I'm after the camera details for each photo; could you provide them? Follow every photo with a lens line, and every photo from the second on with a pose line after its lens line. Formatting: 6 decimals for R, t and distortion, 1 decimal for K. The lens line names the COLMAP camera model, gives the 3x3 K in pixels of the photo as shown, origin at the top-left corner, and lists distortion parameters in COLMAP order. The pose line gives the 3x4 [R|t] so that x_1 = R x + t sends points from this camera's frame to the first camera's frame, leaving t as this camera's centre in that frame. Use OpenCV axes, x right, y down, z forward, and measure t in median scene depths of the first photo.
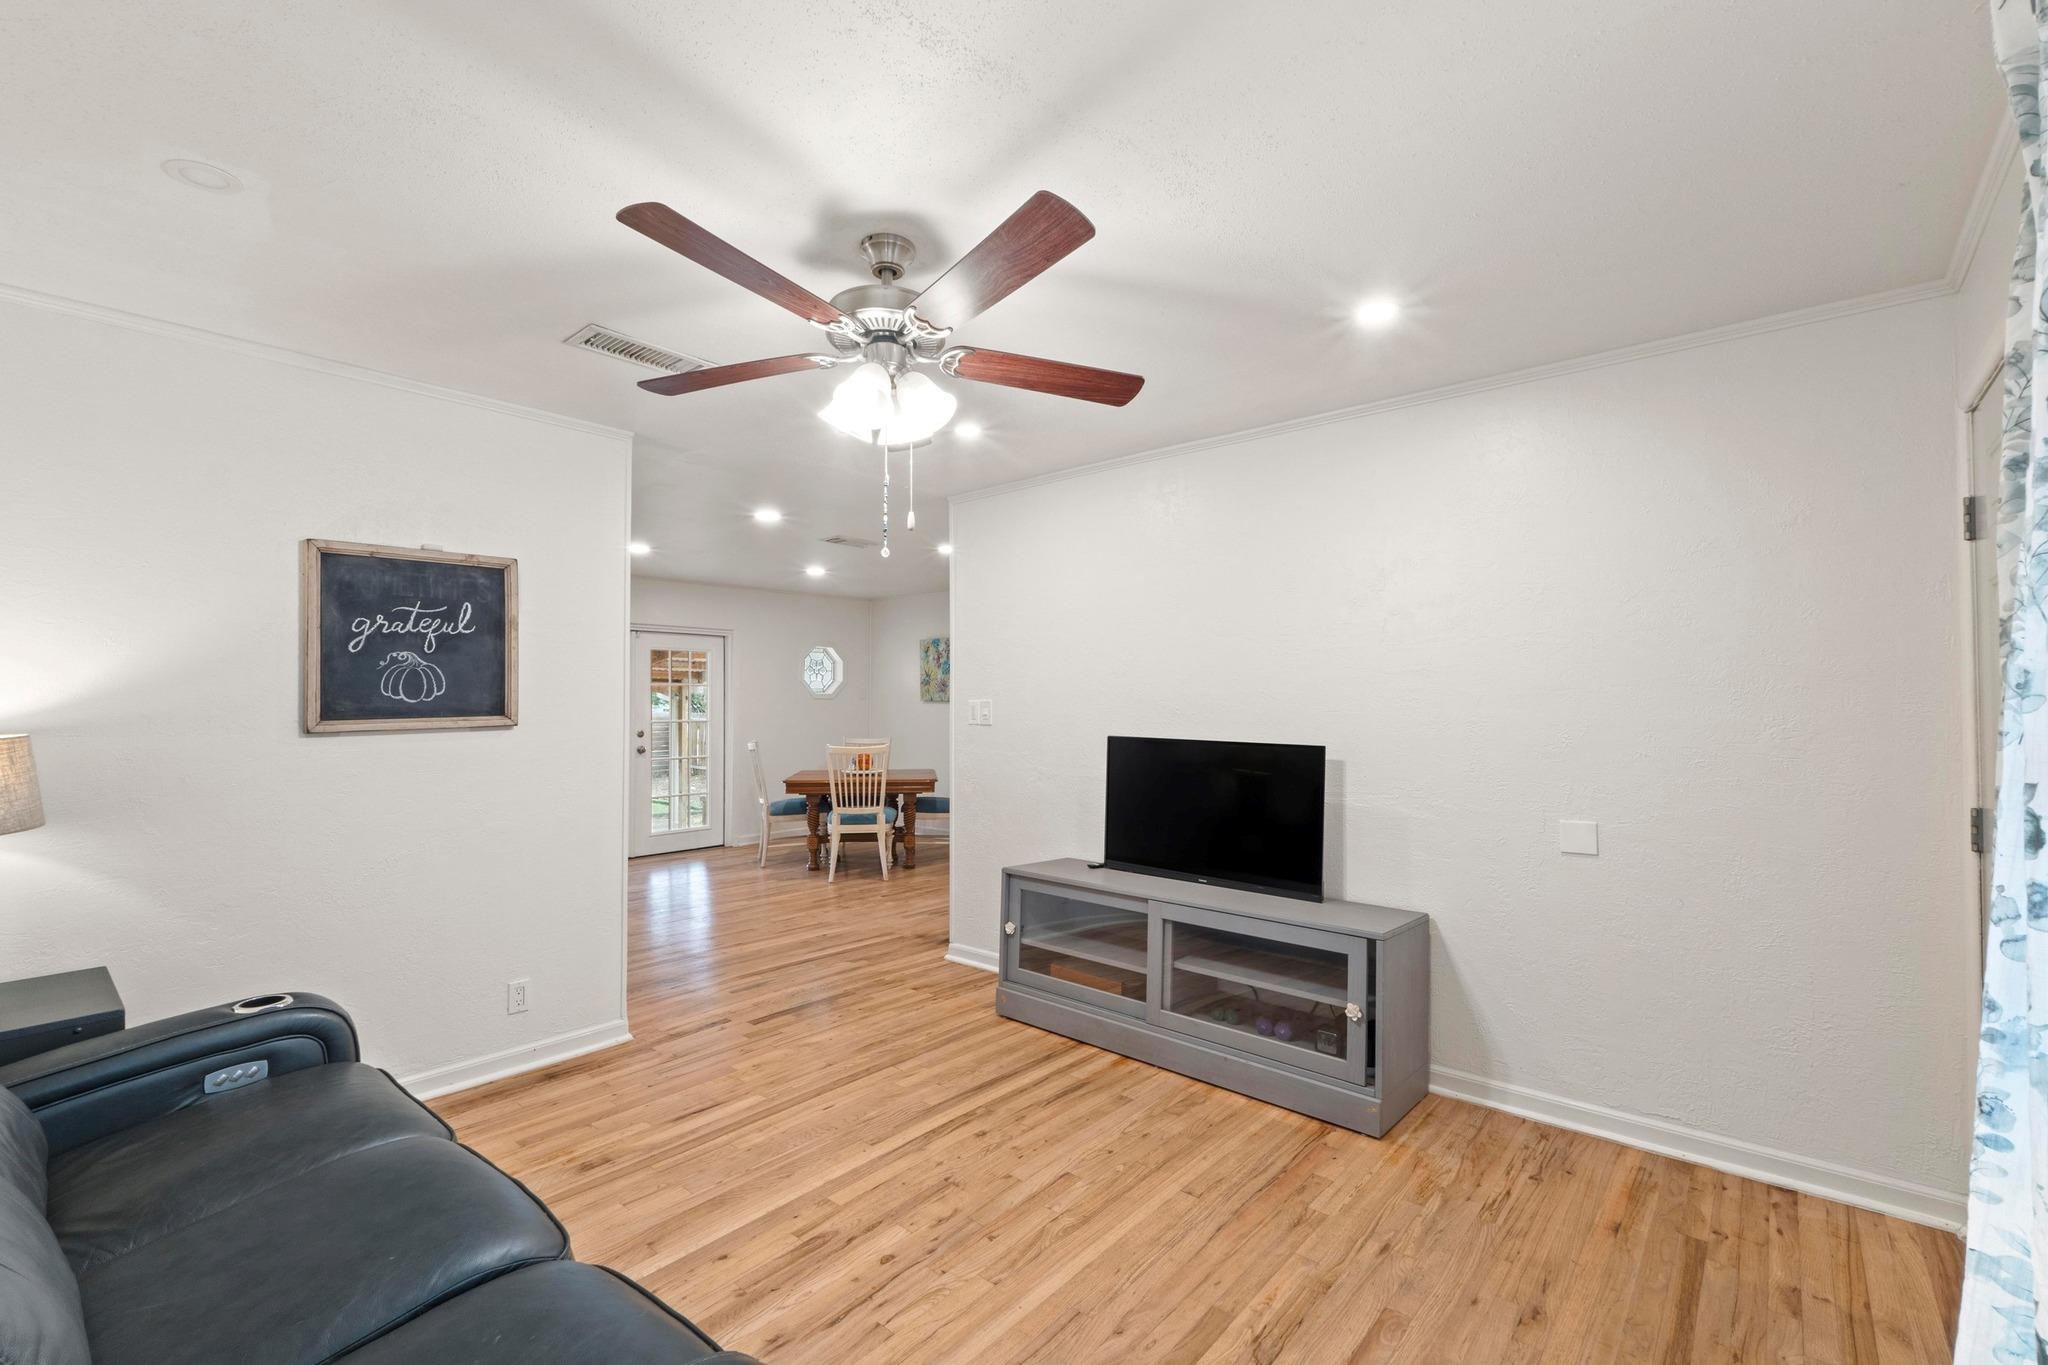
lens RADIAL K [[886.4, 0, 1016.7], [0, 886.4, 699.7], [0, 0, 1]] dist [-0.003118, 0.000029]
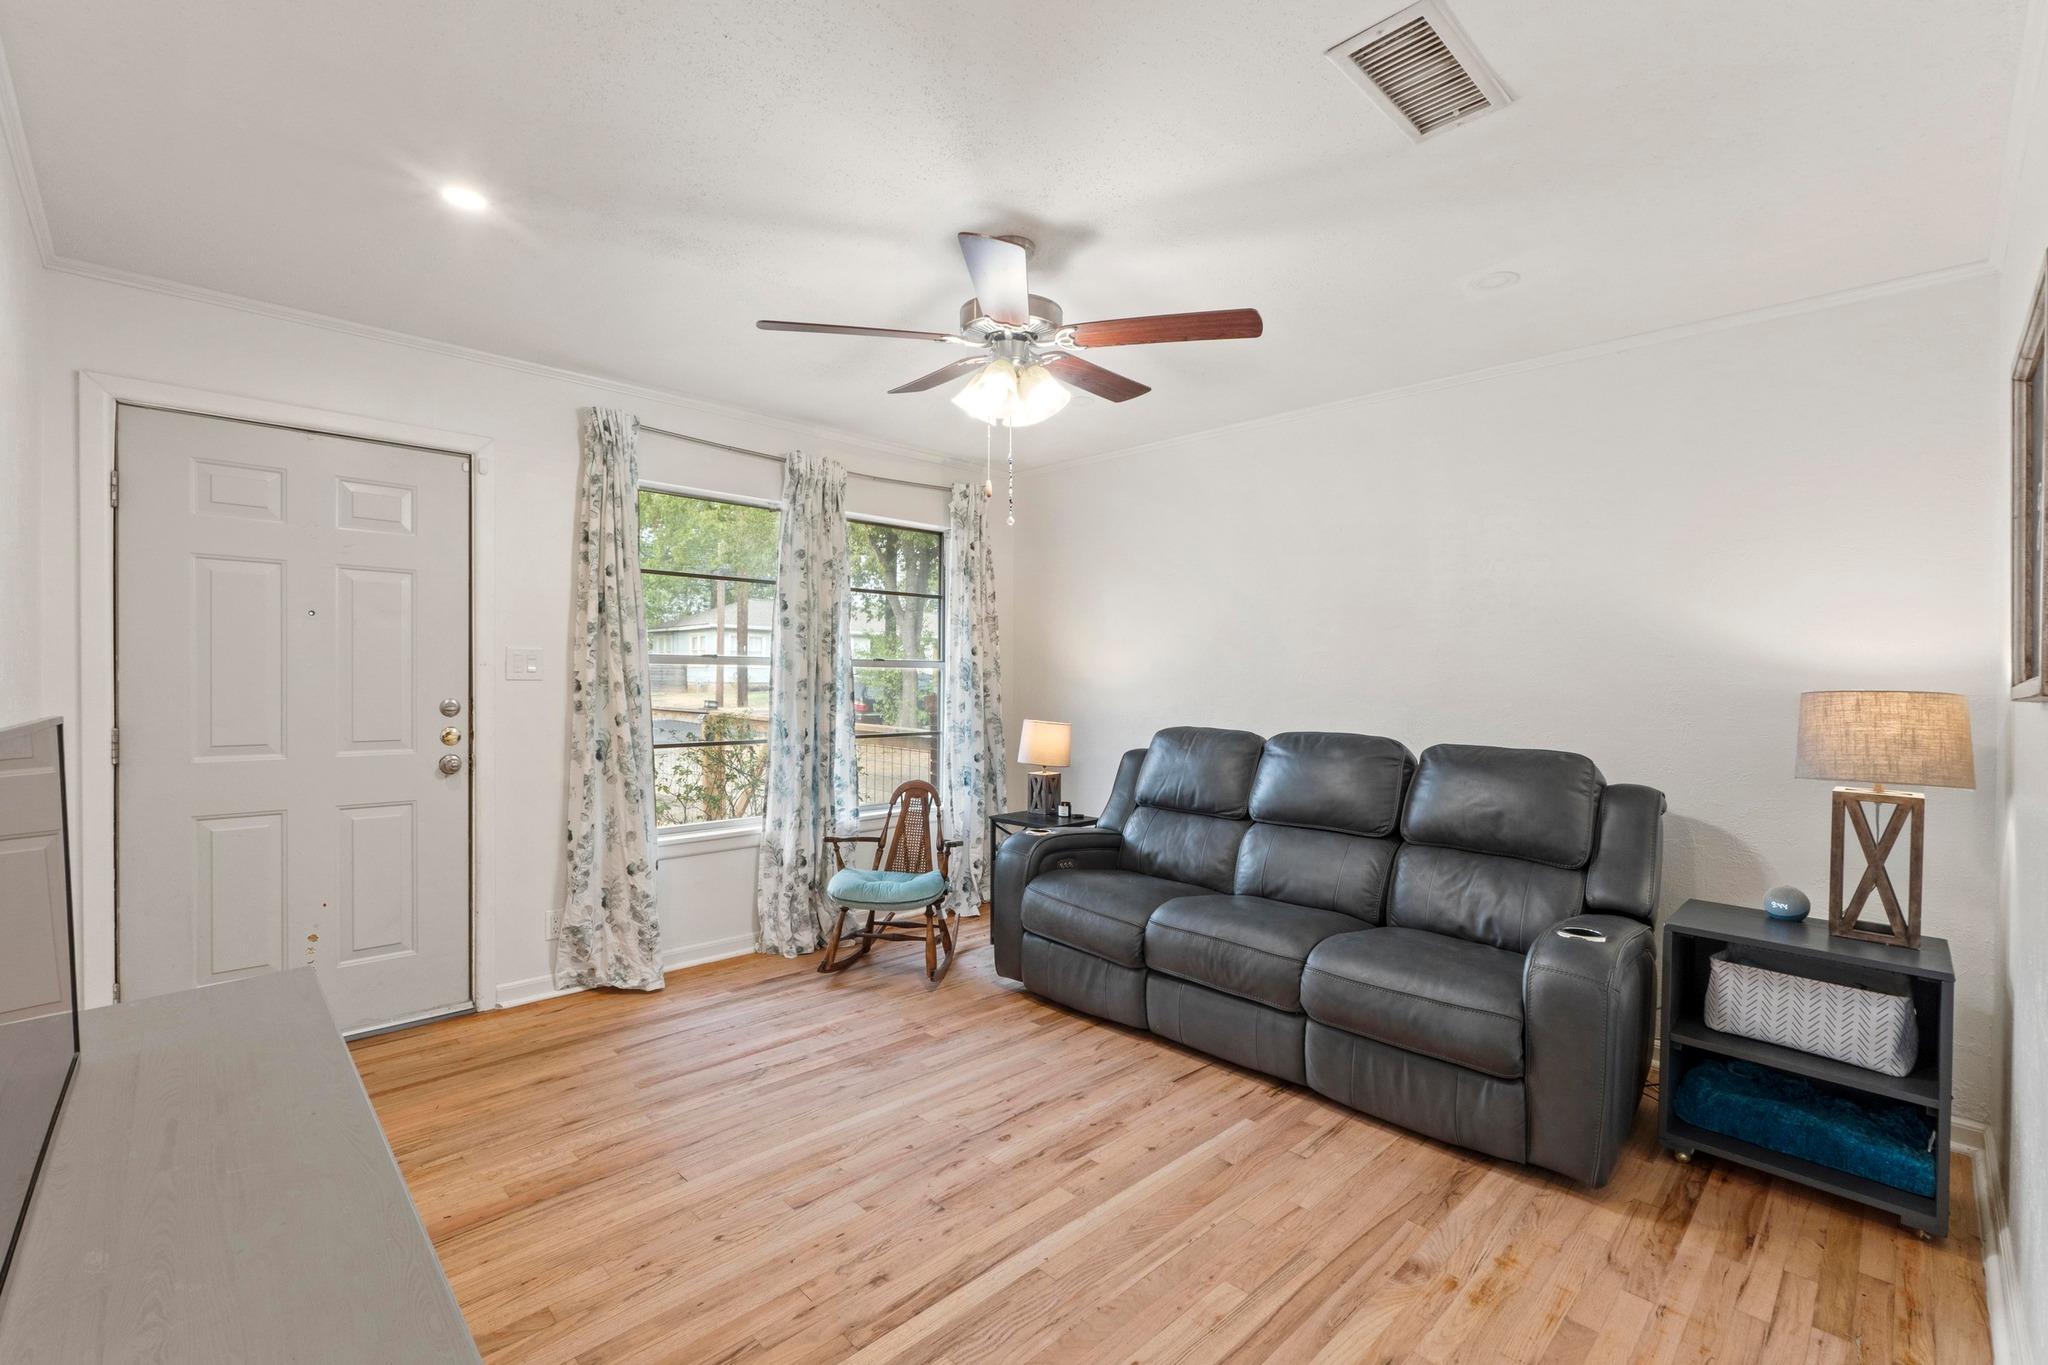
lens RADIAL K [[886.4, 0, 1021.5], [0, 886.4, 685.2], [0, 0, 1]] dist [-0.003118, 0.000029]
pose [[-0.996627, -0.009403, 0.081520, -0.227367], [-0.009258, 0.999955, 0.002160, 0.040249], [-0.081537, 0.001398, -0.996669, 1.900193]]
